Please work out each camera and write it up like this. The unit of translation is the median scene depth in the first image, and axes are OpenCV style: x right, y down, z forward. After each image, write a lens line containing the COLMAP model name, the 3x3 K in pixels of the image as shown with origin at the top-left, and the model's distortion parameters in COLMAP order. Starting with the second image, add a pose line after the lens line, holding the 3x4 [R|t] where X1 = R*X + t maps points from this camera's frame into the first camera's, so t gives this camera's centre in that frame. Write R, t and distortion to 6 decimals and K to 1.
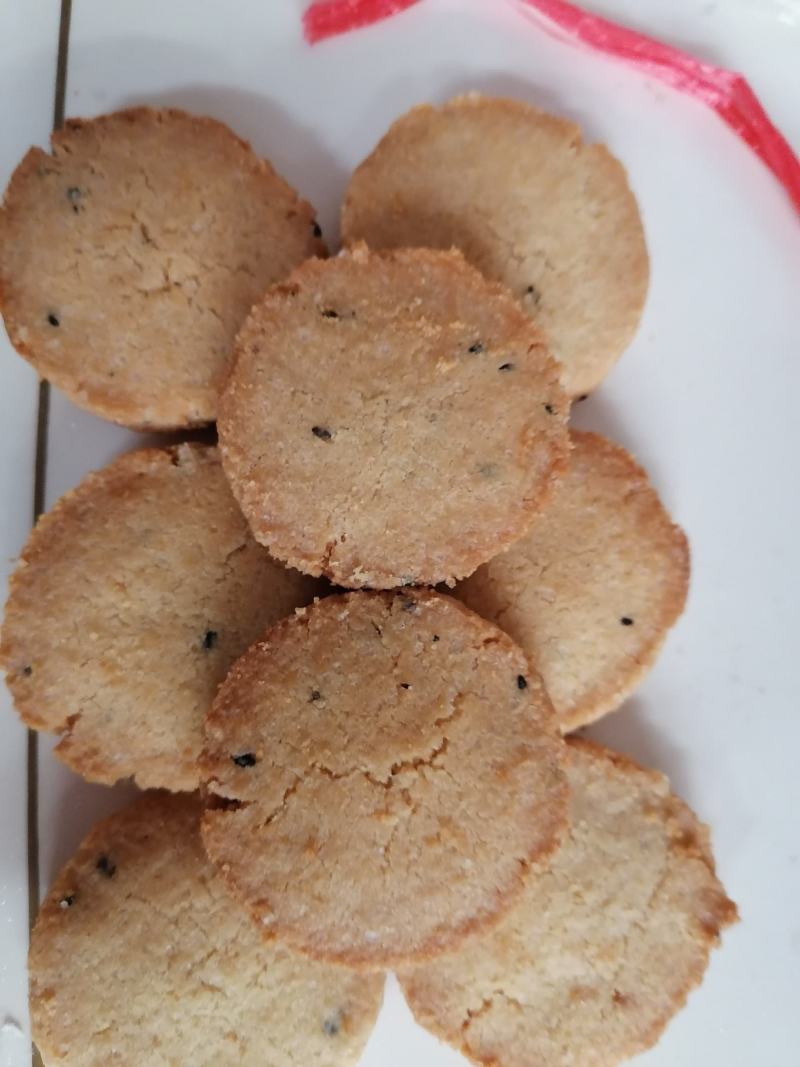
lens RADIAL K [[841.5, 0, 399.4], [0, 841.5, 535.9], [0, 0, 1]] dist [0.064841, -0.147816]
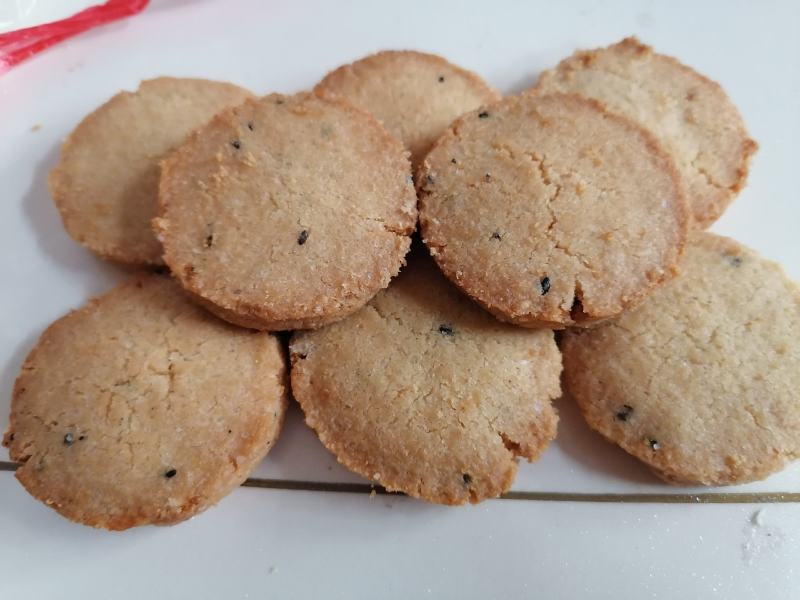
lens RADIAL K [[630.9, 0, 400.0], [0, 630.9, 300.0], [0, 0, 1]] dist [0.064841, -0.147816]
pose [[0.027221, -0.950653, 0.309059, -0.514132], [0.997665, 0.045212, 0.051199, -0.010879], [-0.062646, 0.306943, 0.949664, 0.079437]]
